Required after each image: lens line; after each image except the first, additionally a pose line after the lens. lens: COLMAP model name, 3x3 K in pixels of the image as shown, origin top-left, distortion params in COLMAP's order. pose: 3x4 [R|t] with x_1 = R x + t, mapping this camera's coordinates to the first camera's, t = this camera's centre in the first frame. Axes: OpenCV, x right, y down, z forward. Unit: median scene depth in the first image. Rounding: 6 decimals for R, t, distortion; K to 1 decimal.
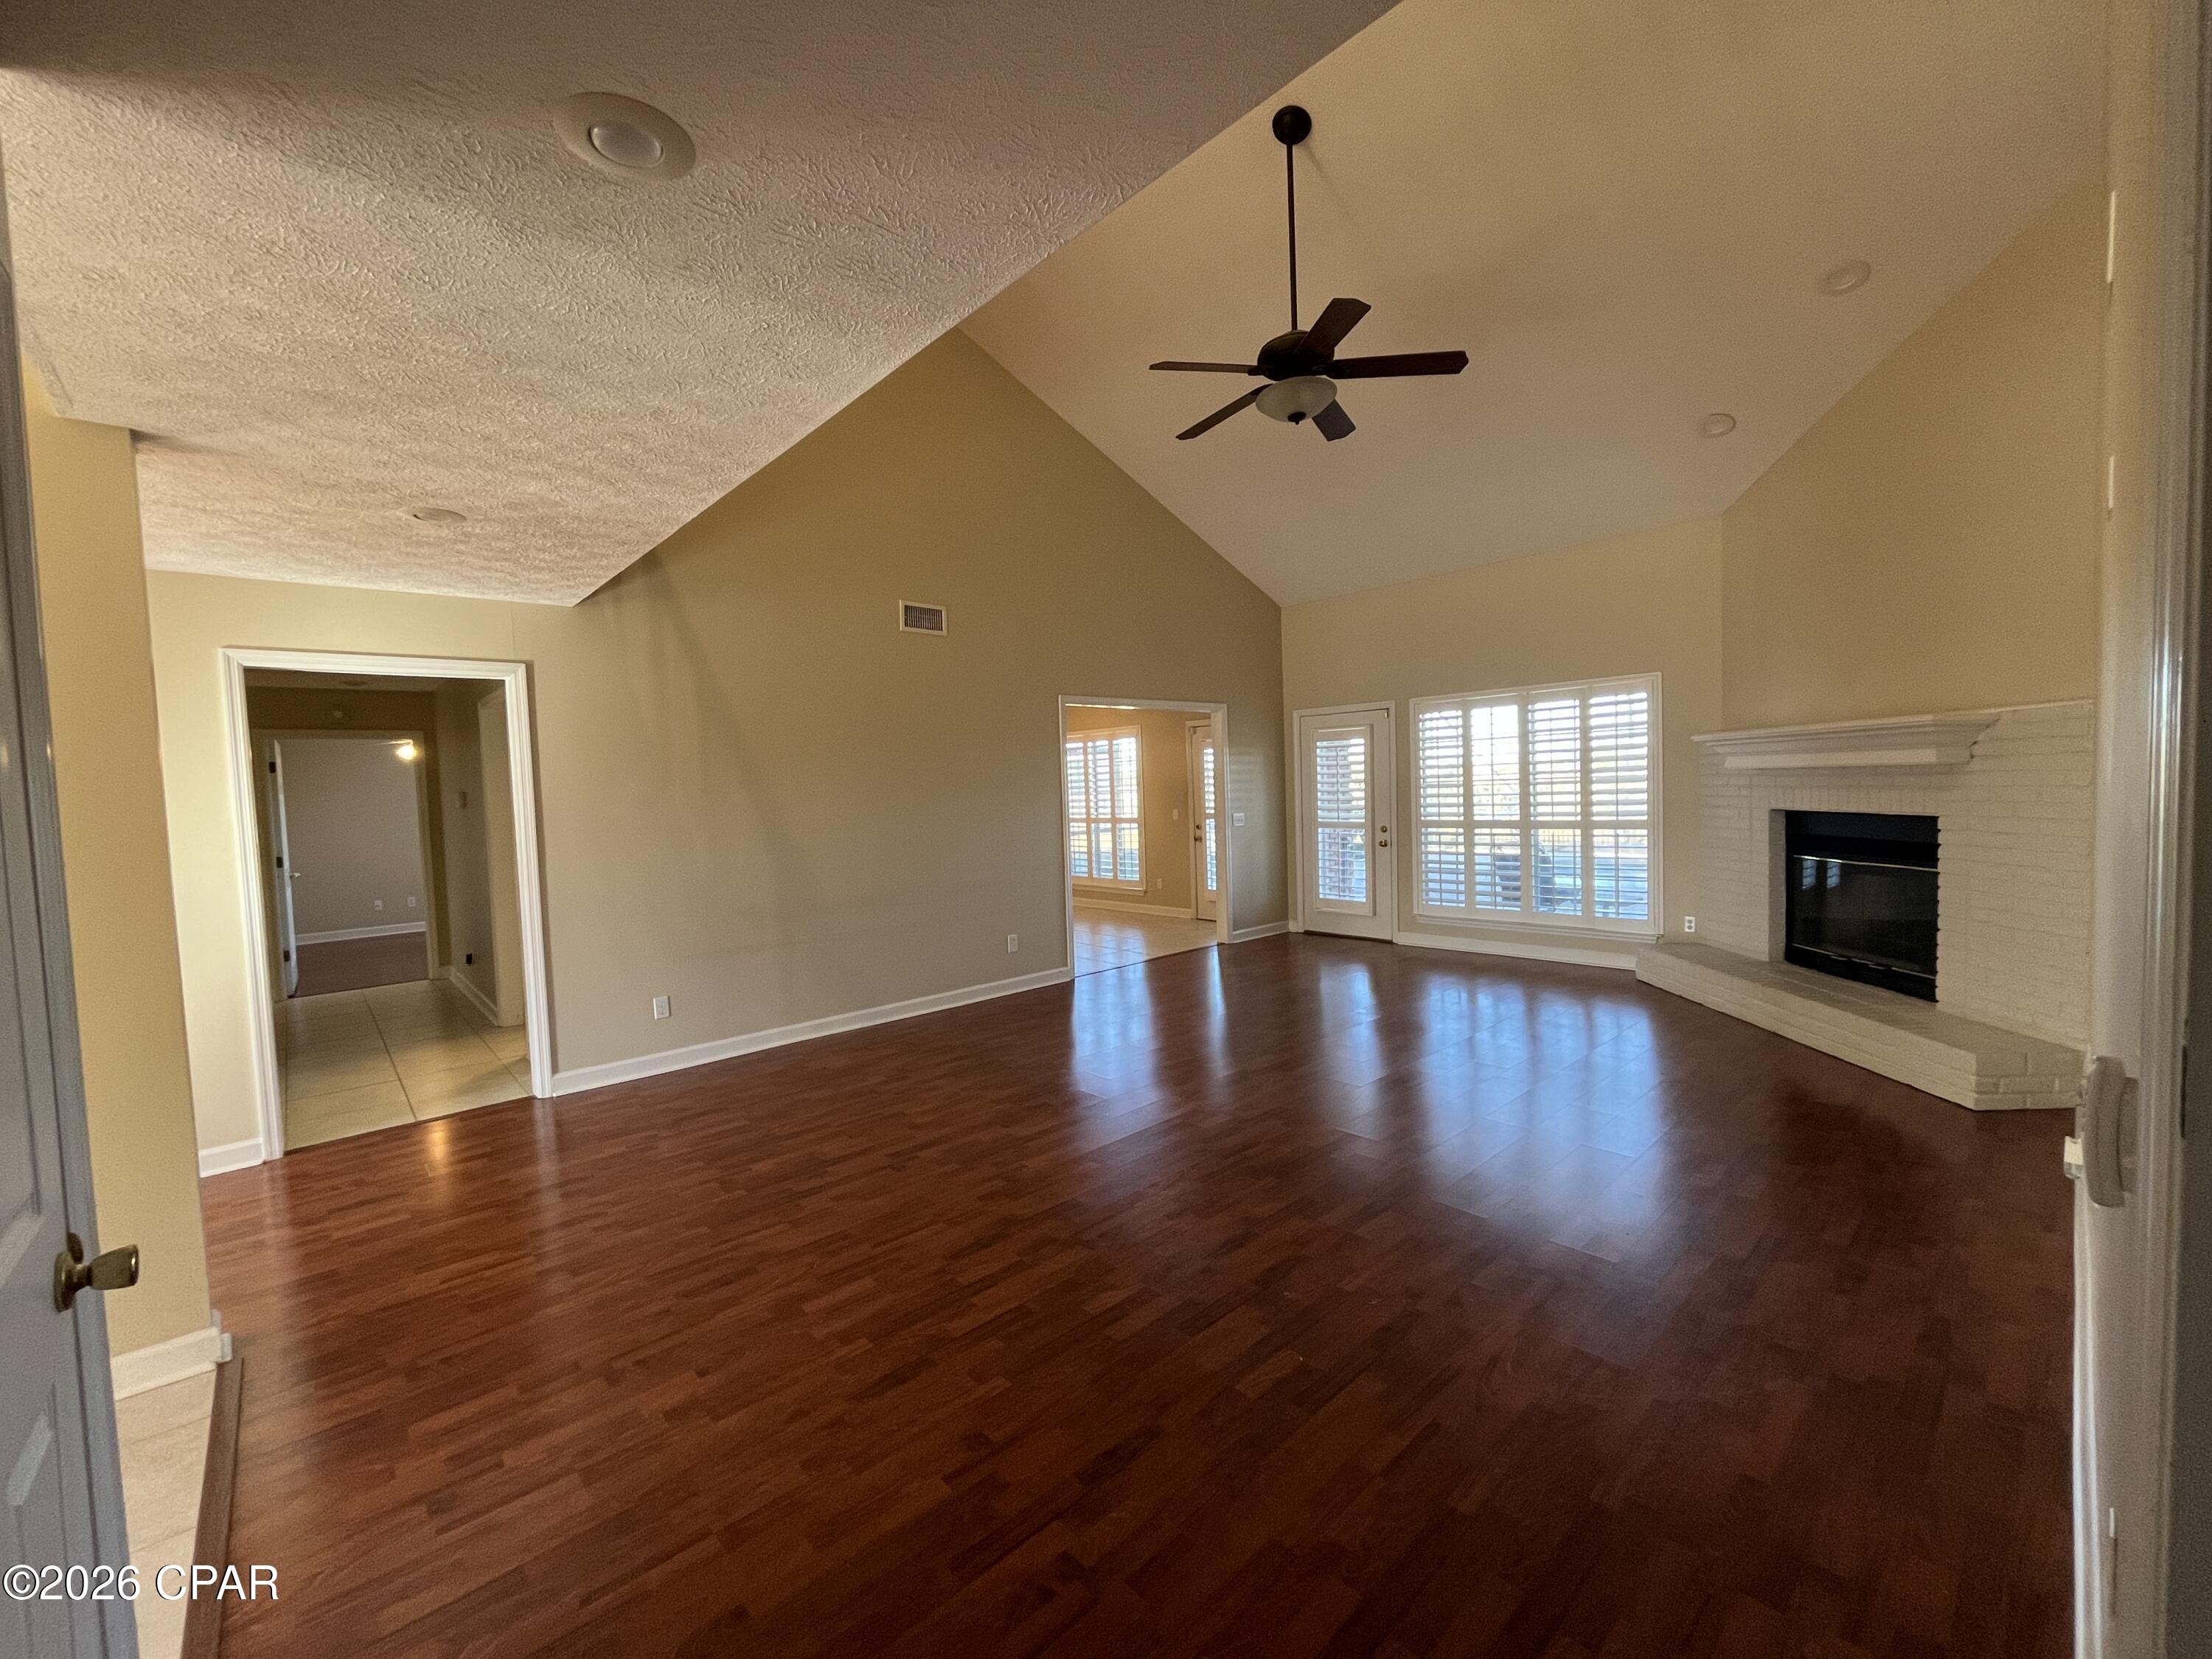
lens RADIAL K [[890.0, 0, 1101.7], [0, 890.0, 838.6], [0, 0, 1]] dist [-0.005127, -0.000845]
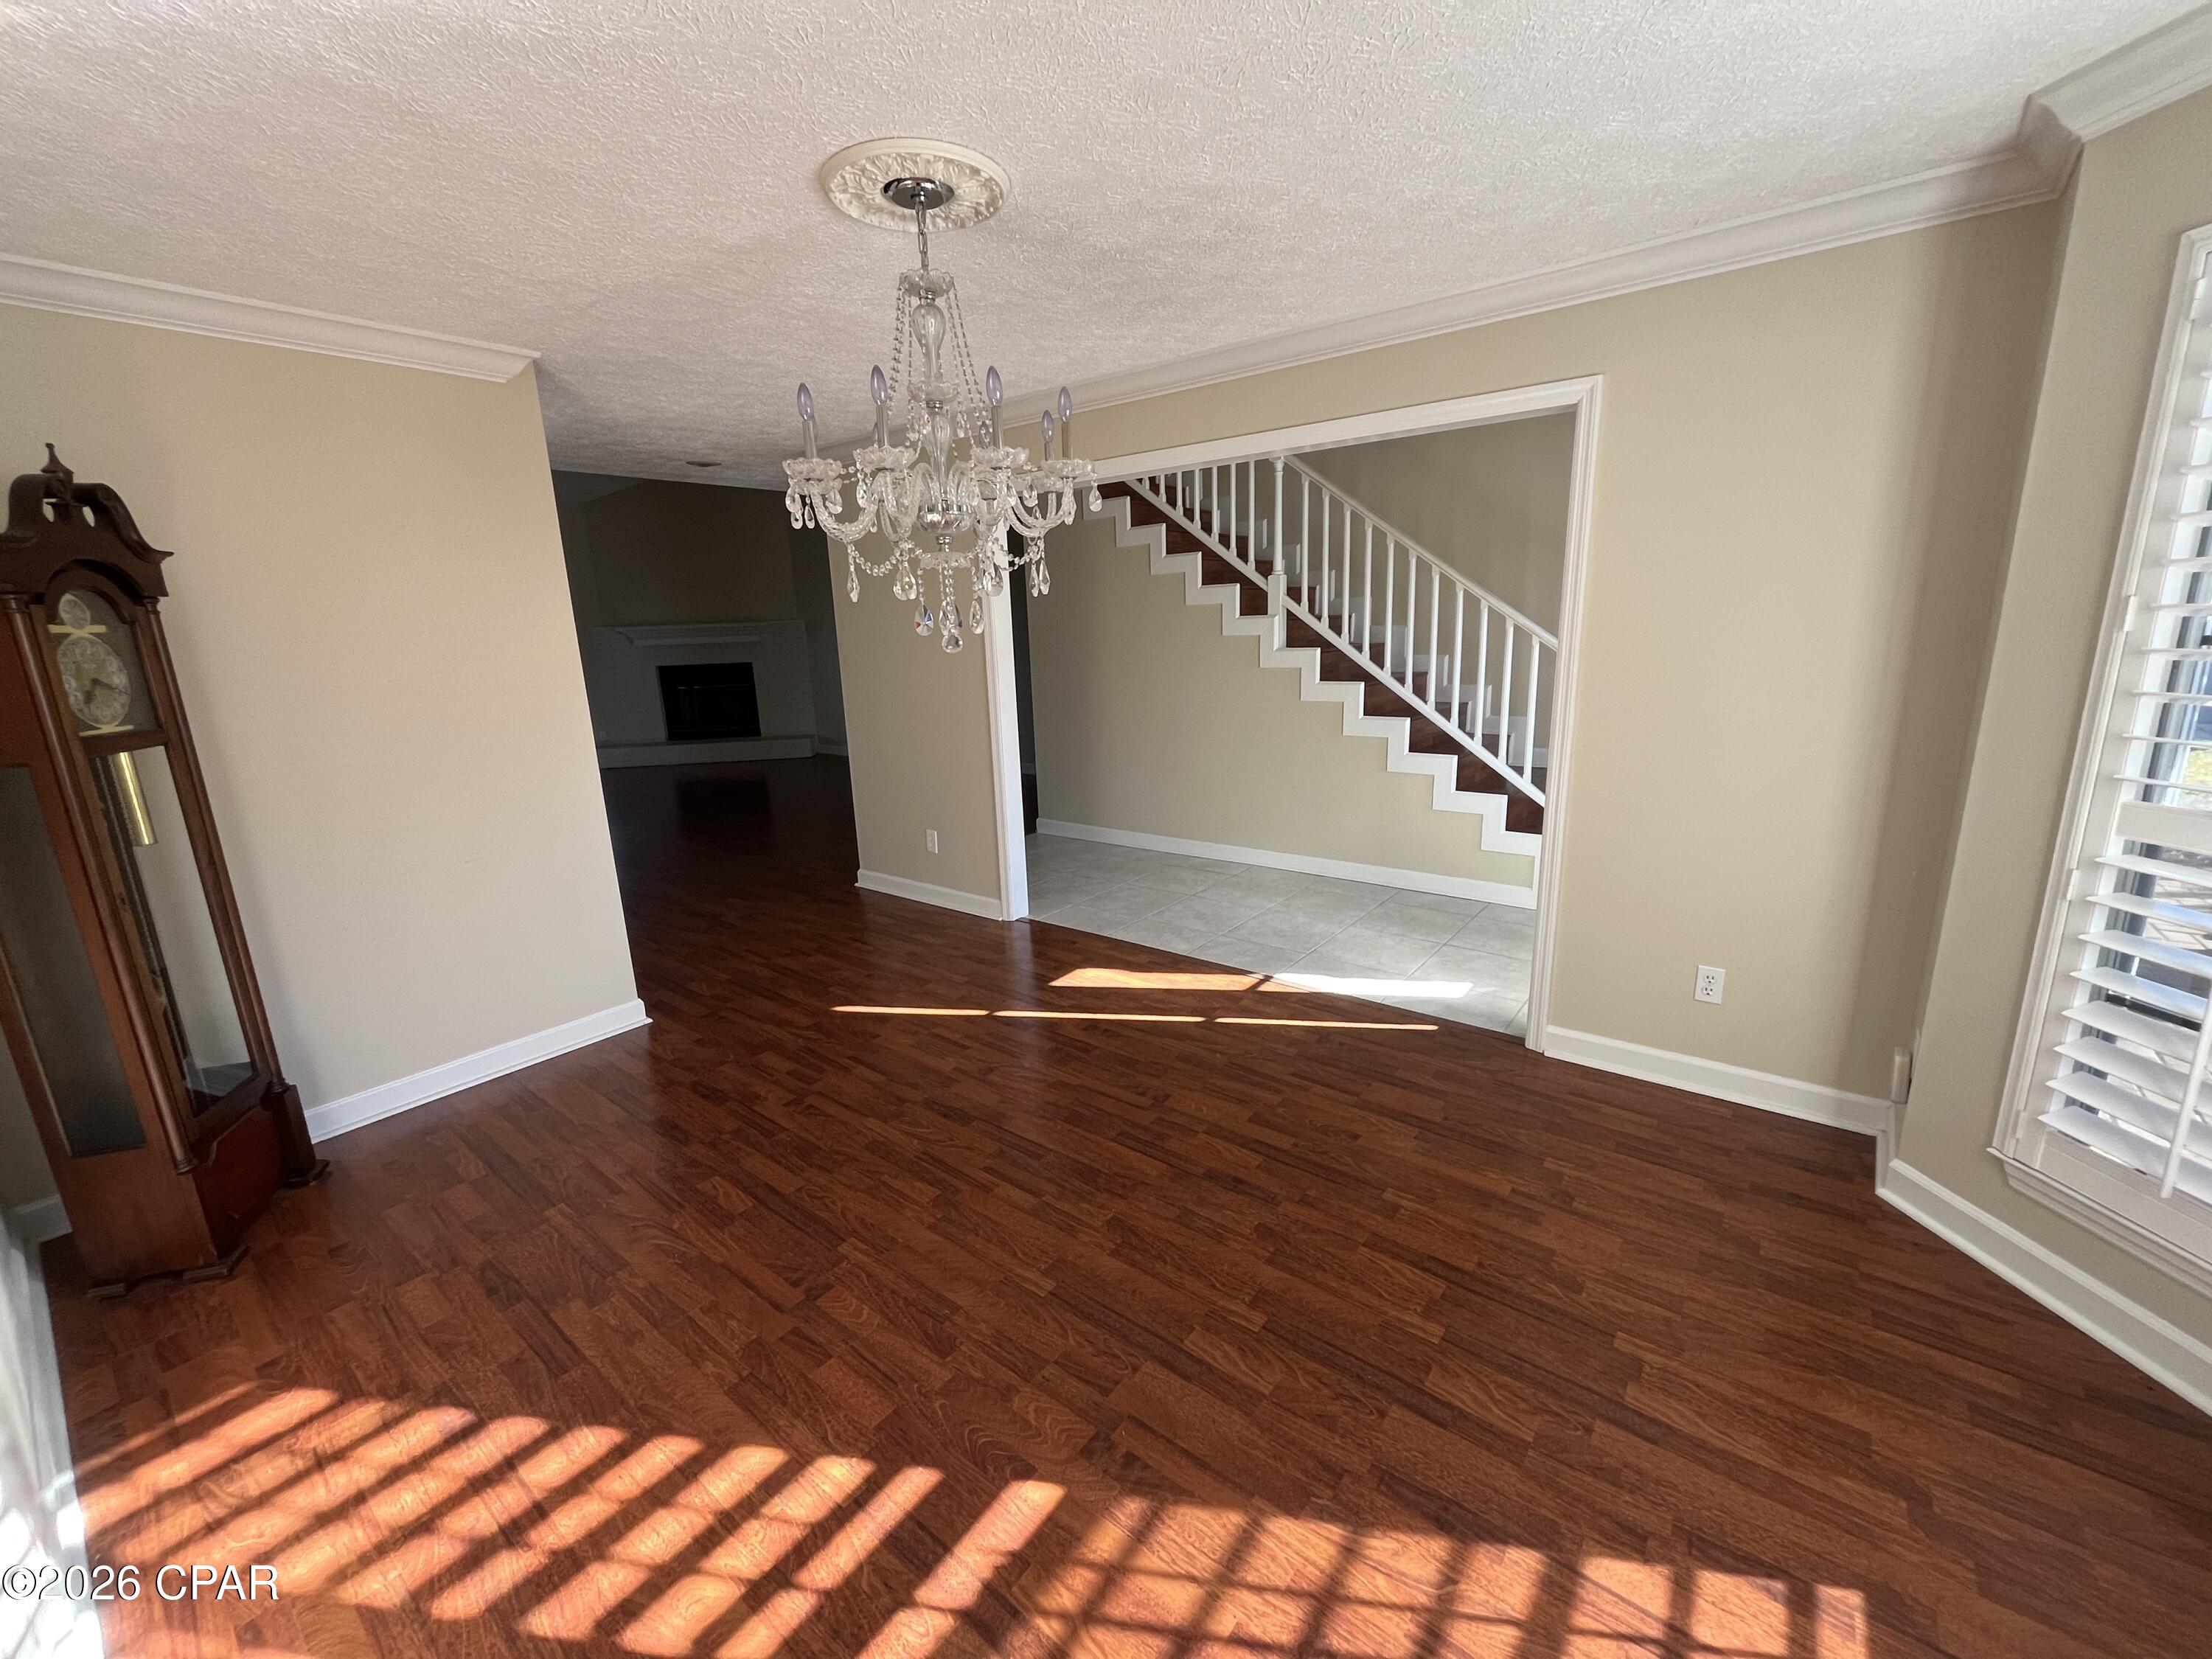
lens RADIAL K [[890.0, 0, 1100.8], [0, 890.0, 837.0], [0, 0, 1]] dist [-0.005127, -0.000845]
pose [[-0.169427, -0.194330, 0.966194, -1.238035], [0.100813, 0.971807, 0.213137, 0.013554], [-0.980373, 0.133516, -0.145059, 0.295622]]
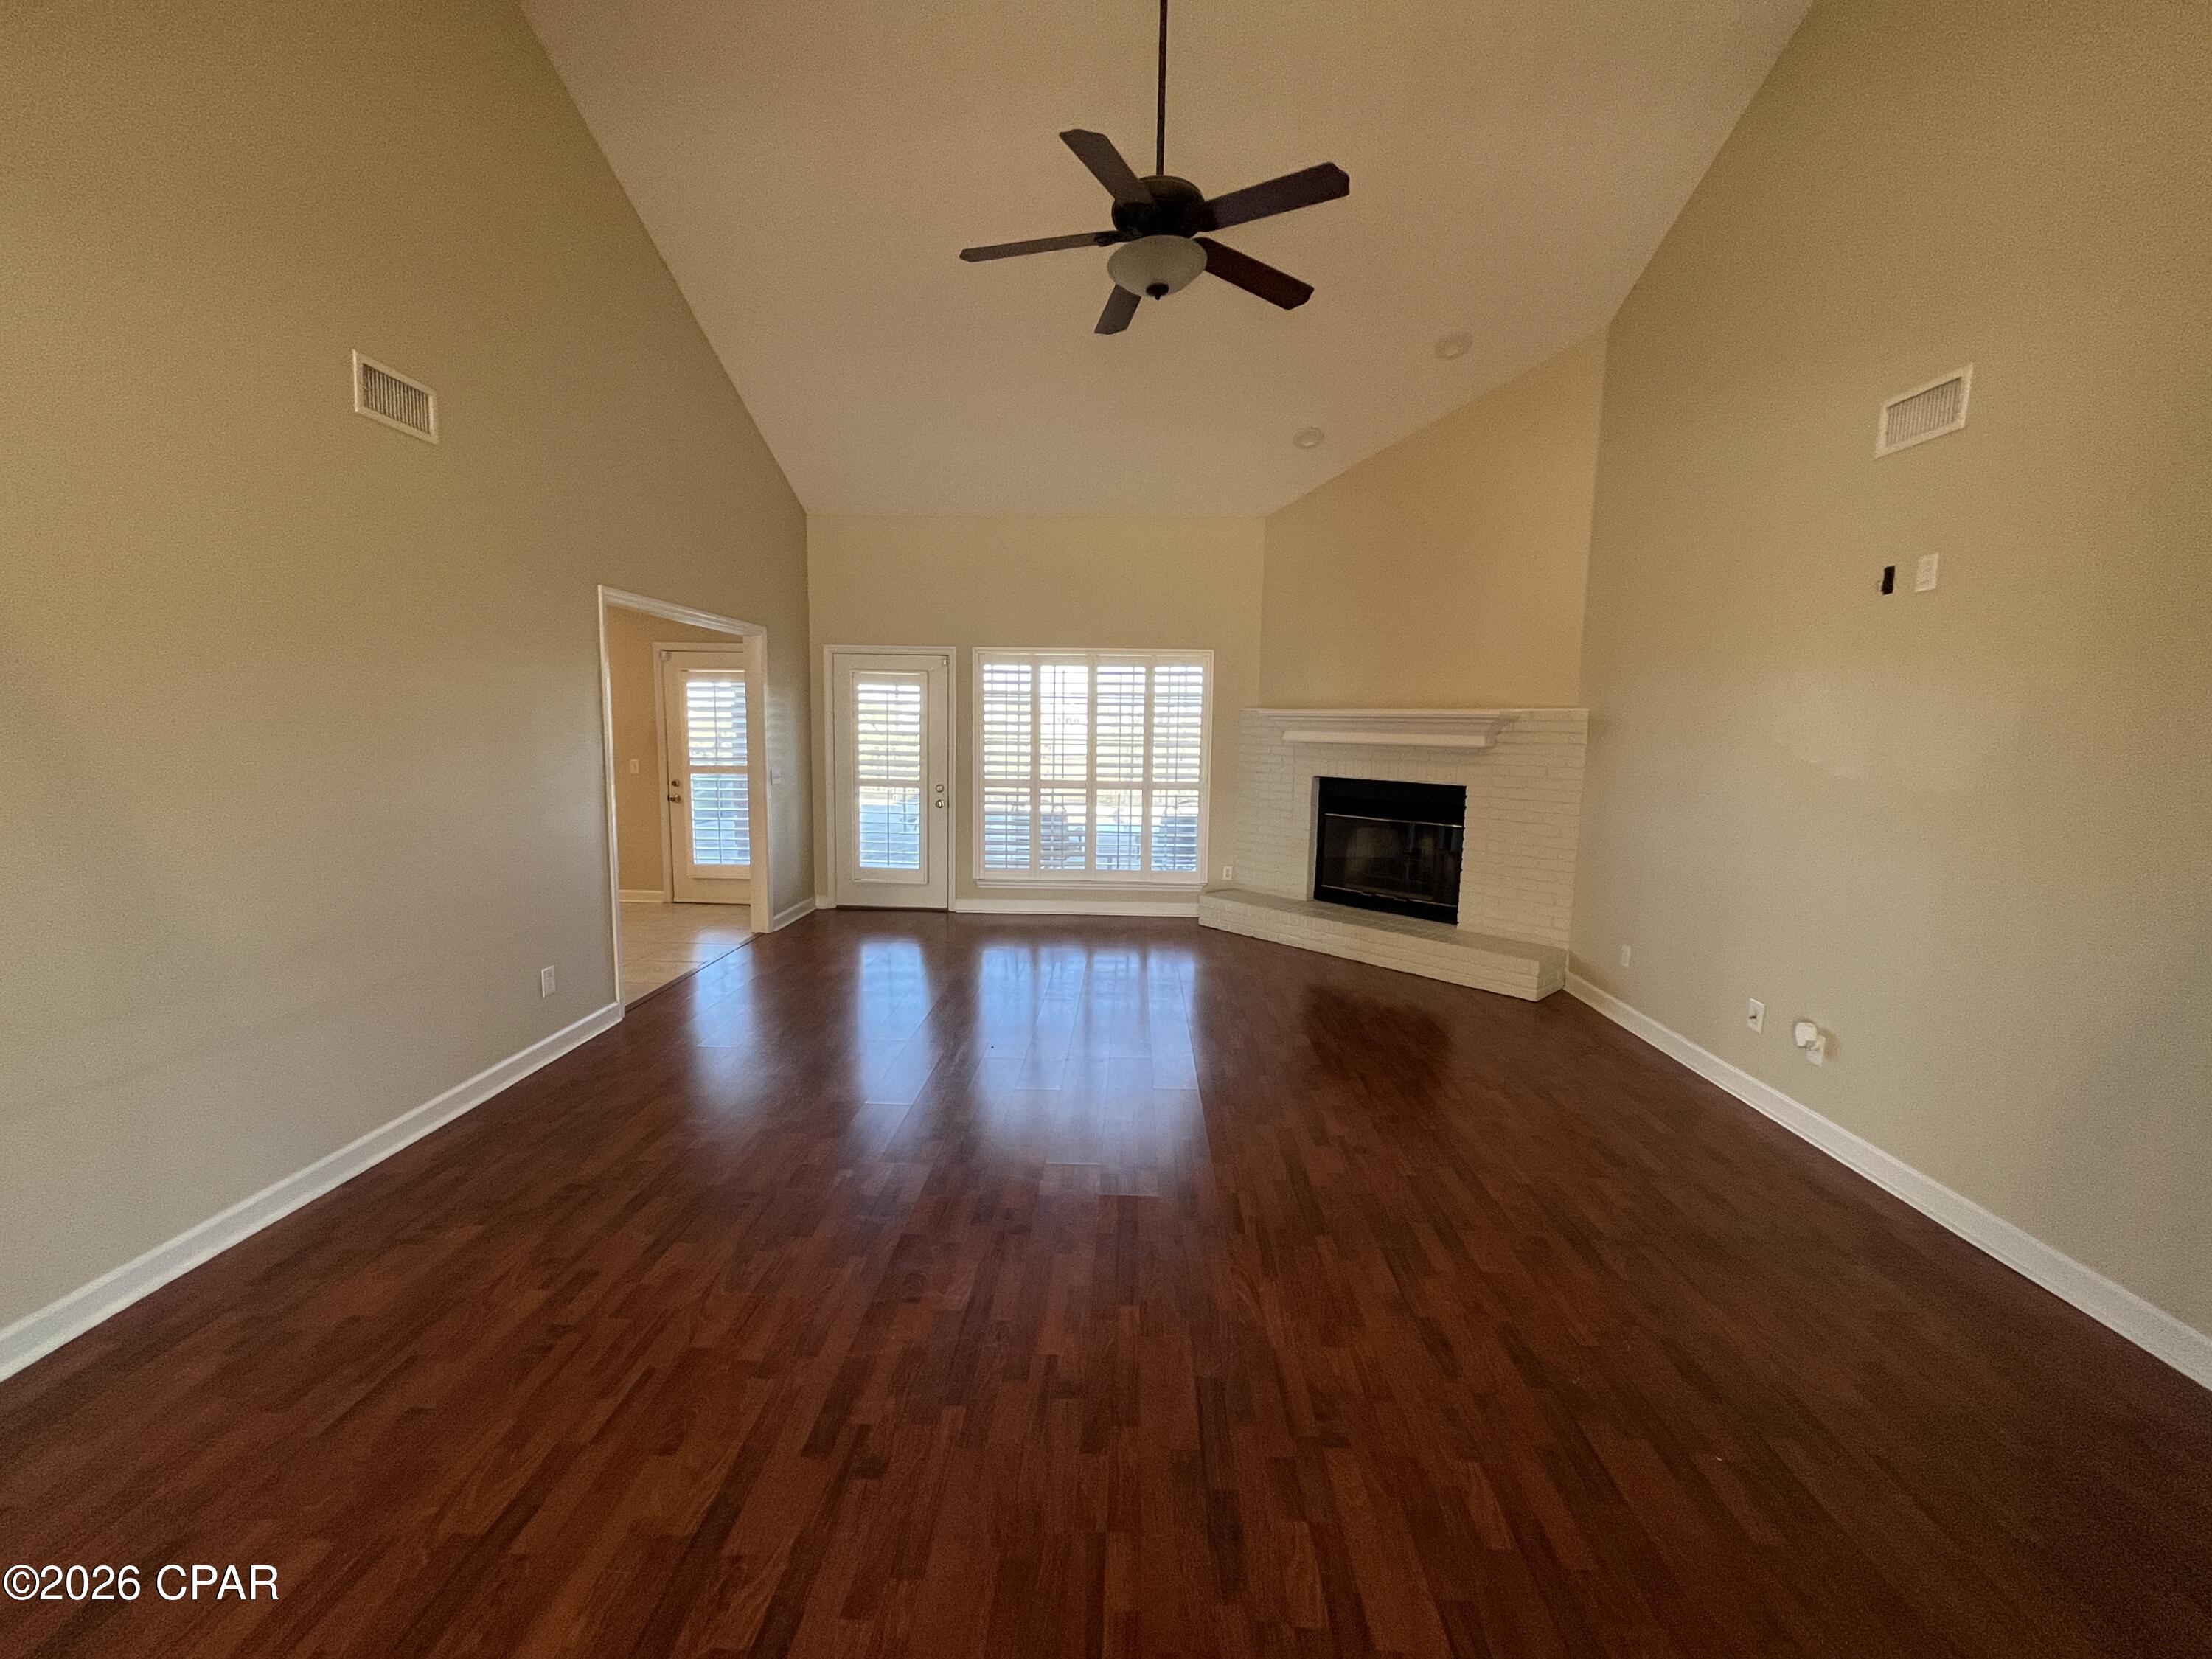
lens RADIAL K [[890.0, 0, 1087.9], [0, 890.0, 832.8], [0, 0, 1]] dist [-0.005127, -0.000845]
pose [[0.702617, -0.039730, 0.710458, -0.276762], [-0.000284, 0.998424, 0.056115, -0.019770], [-0.711568, -0.039629, 0.701498, 0.308767]]
